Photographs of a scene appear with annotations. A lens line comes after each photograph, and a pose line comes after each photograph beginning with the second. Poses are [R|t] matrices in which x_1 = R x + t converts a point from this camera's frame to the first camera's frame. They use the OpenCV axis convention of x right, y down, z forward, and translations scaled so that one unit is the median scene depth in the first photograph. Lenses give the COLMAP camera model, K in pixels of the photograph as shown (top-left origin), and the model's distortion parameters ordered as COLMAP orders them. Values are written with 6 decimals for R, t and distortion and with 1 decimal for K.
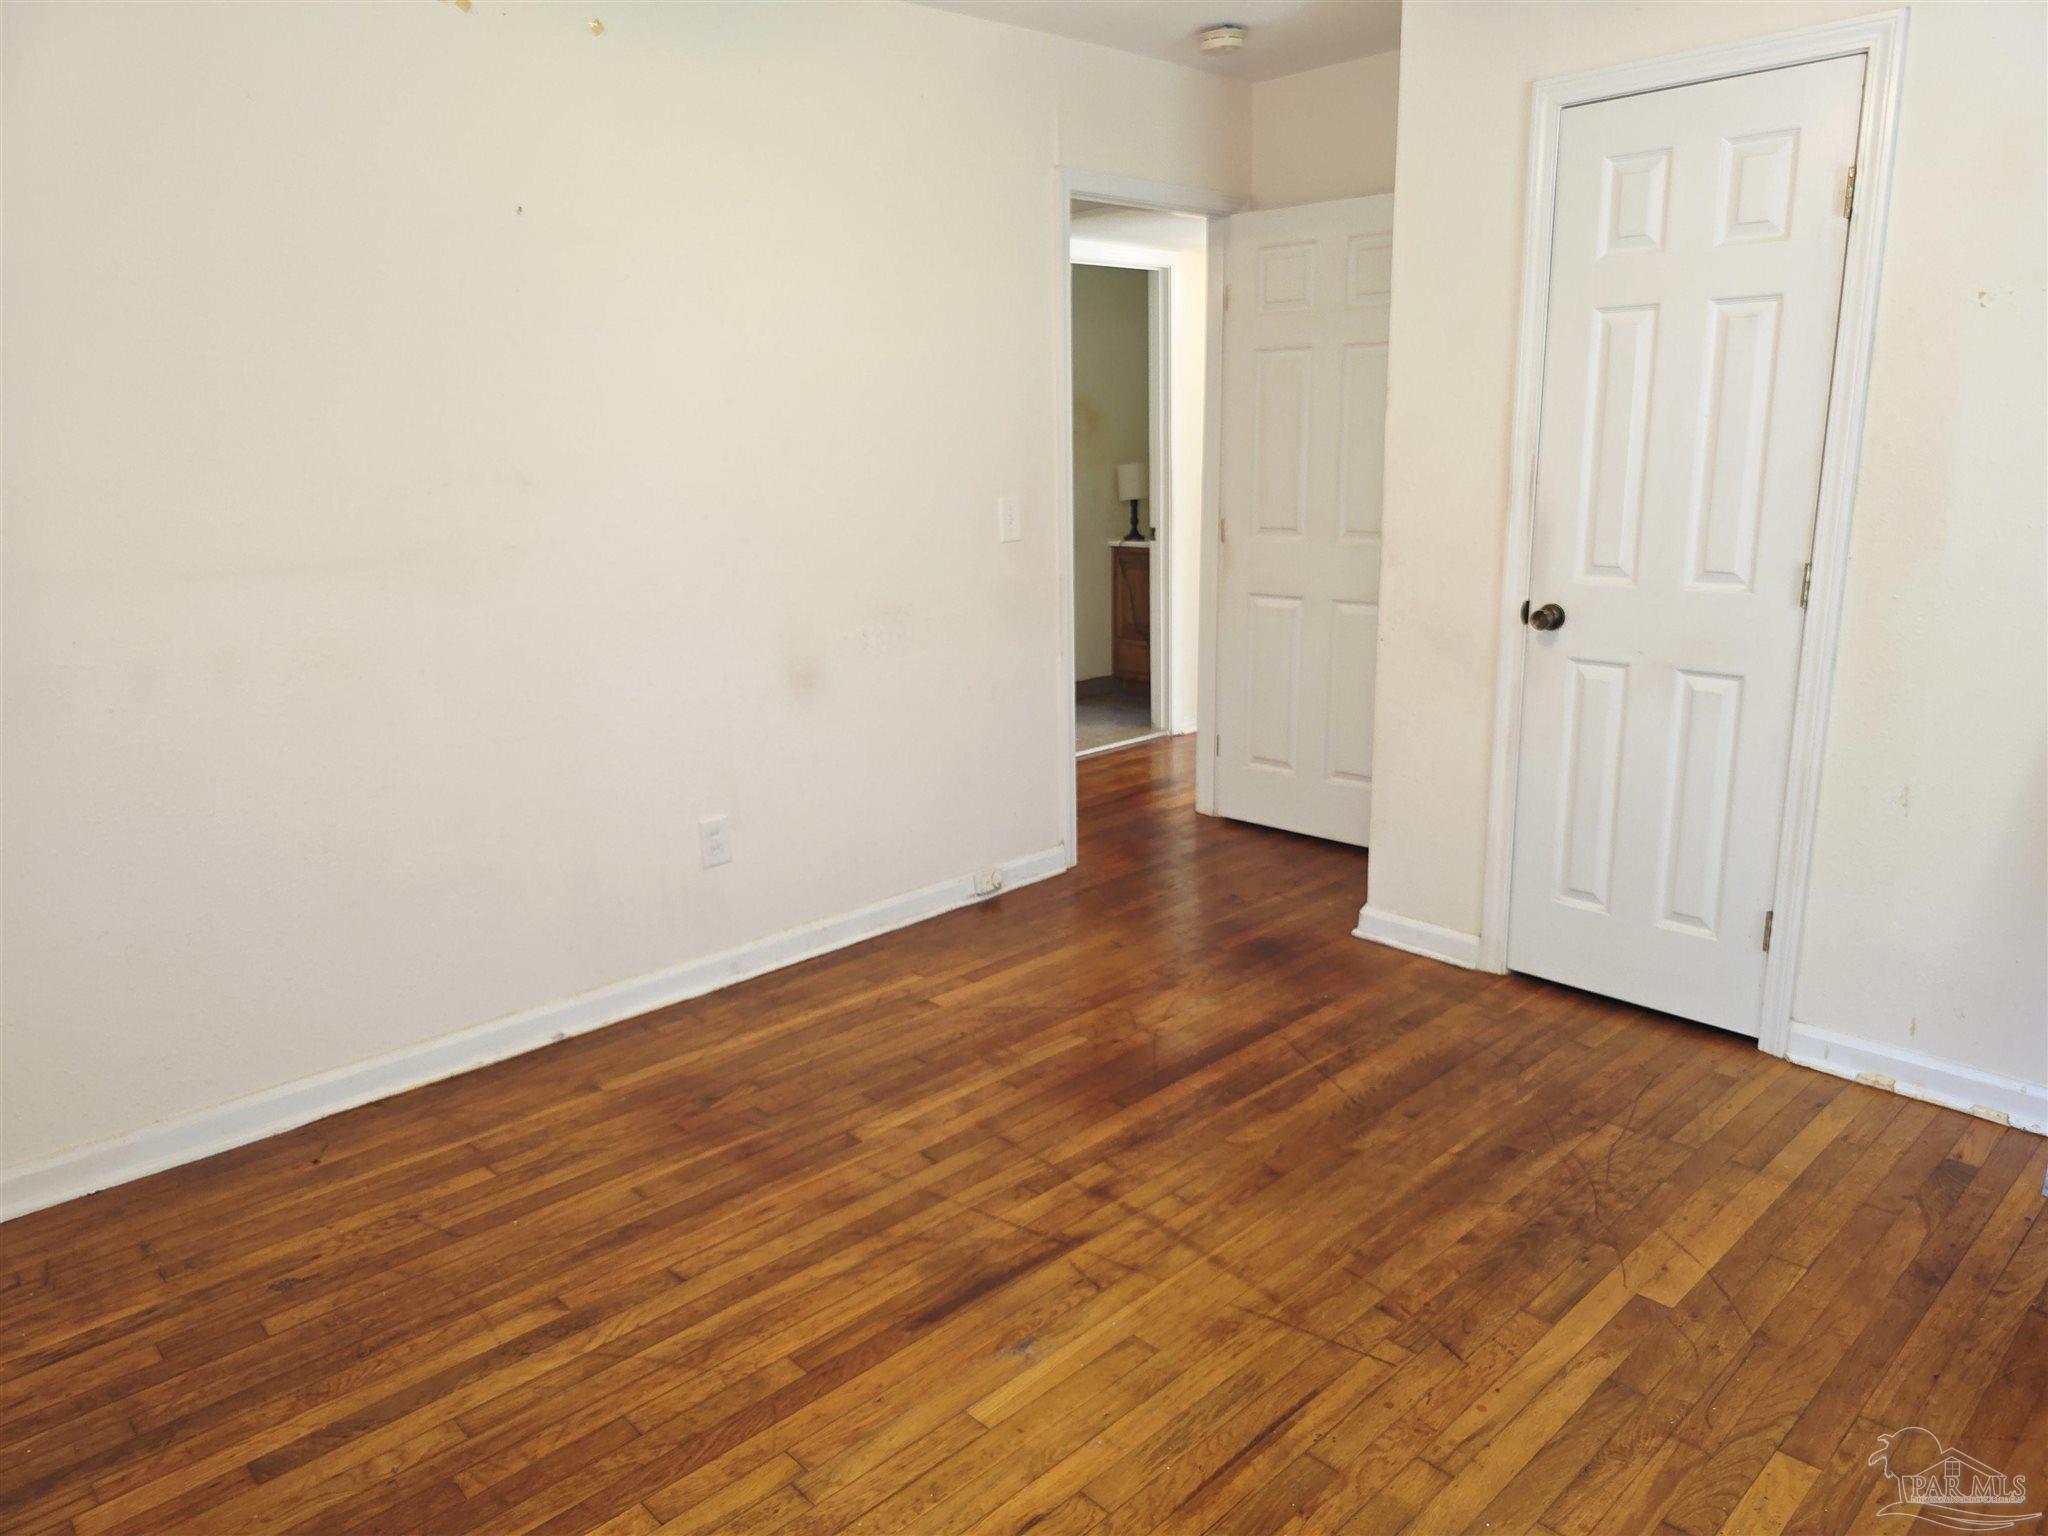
lens RADIAL K [[1381.8, 0, 1031.6], [0, 1381.8, 771.8], [0, 0, 1]] dist [0.047419, -0.047407]
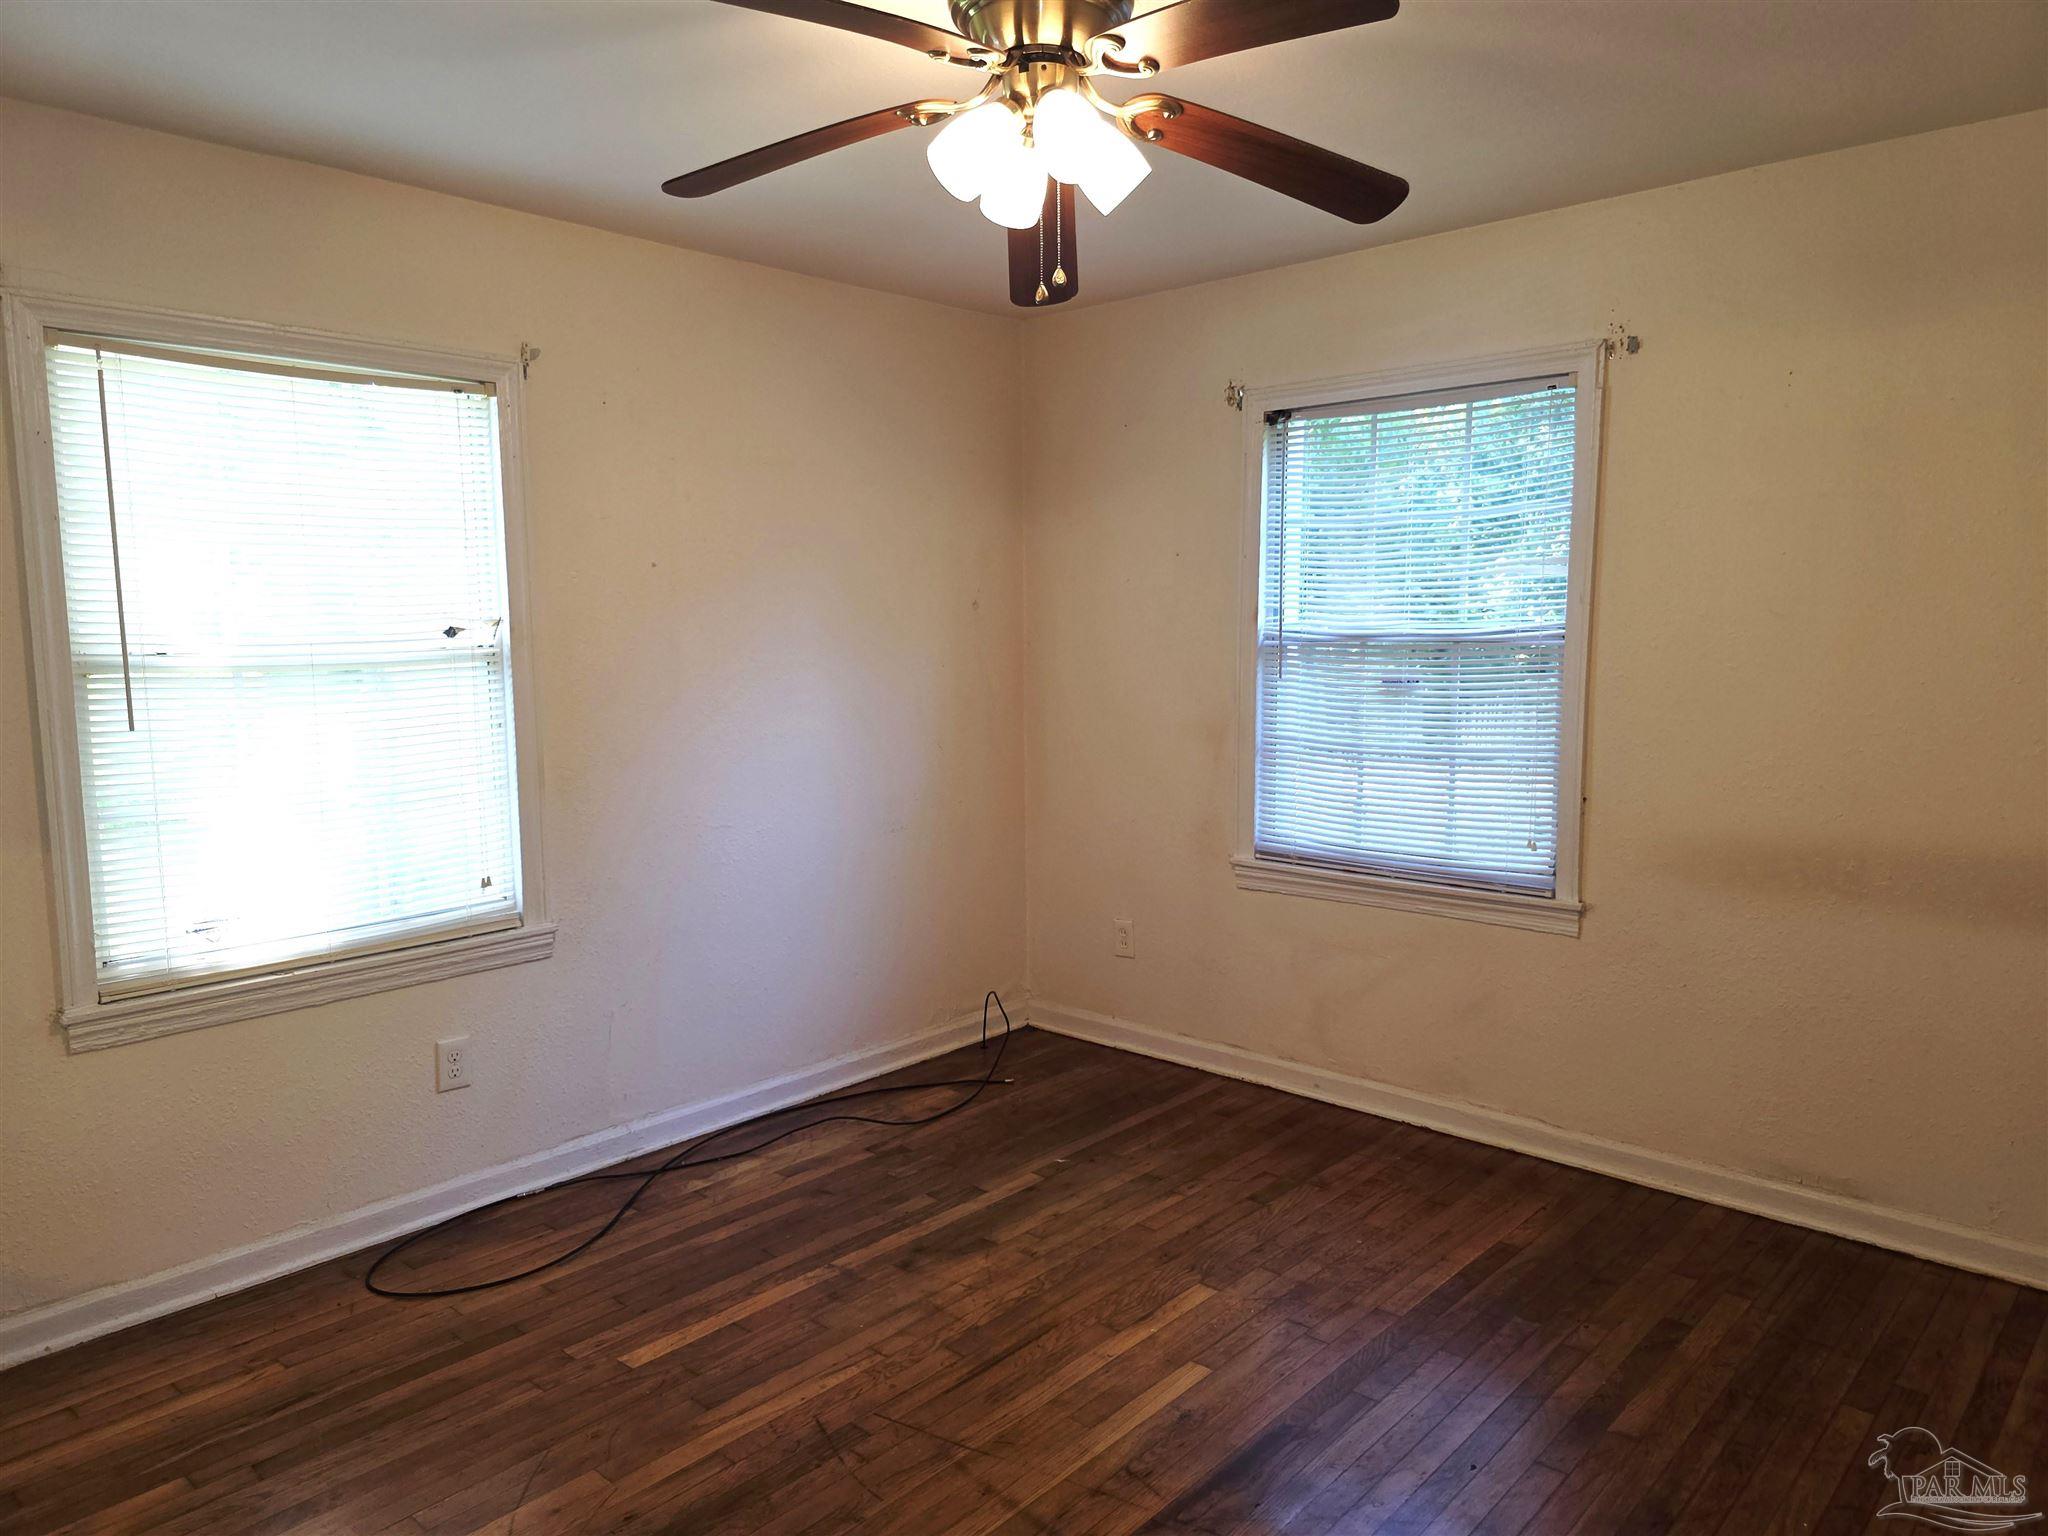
lens RADIAL K [[1381.8, 0, 1031.6], [0, 1381.8, 771.8], [0, 0, 1]] dist [0.047419, -0.047407]
pose [[-0.996844, 0.038051, -0.069678, 0.183378], [0.011016, 0.935463, 0.353253, -0.510922], [0.078623, 0.351370, -0.932929, 1.901515]]
